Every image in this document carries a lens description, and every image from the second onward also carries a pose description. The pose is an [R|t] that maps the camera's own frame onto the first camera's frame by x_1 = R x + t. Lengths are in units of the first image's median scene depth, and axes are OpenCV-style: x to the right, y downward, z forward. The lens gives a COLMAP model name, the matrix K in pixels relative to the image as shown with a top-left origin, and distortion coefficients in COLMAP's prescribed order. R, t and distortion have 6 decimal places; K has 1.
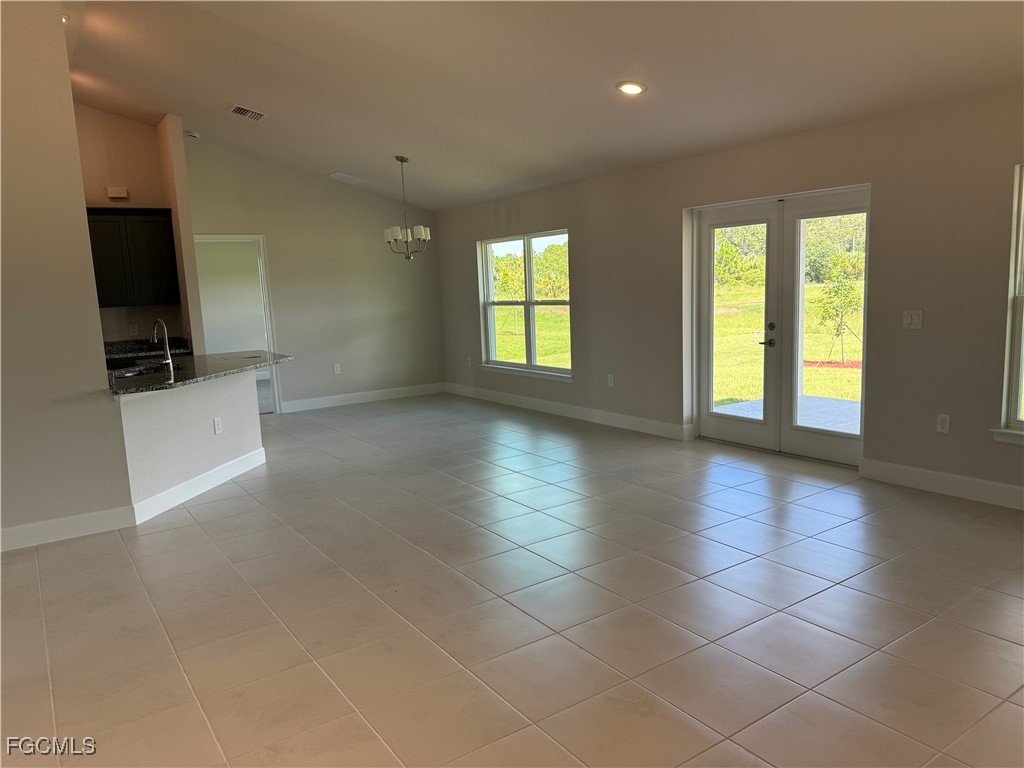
lens RADIAL K [[712.4, 0, 512.0], [0, 712.4, 384.0], [0, 0, 1]] dist [0.006344, -0.000095]
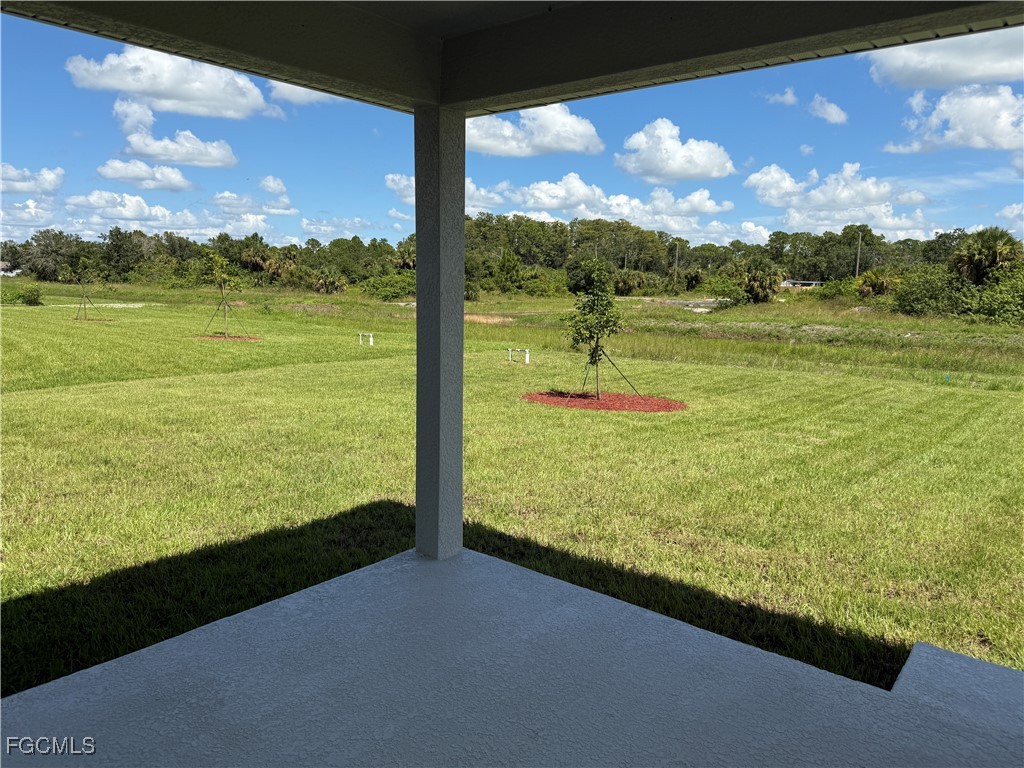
lens RADIAL K [[729.0, 0, 513.5], [0, 729.0, 389.1], [0, 0, 1]] dist [0.061543, -0.083529]
pose [[0.955581, 0.024844, 0.293679, 0.123708], [-0.025464, 0.999674, -0.001712, -0.031971], [-0.293626, -0.005842, 0.955903, 0.229084]]
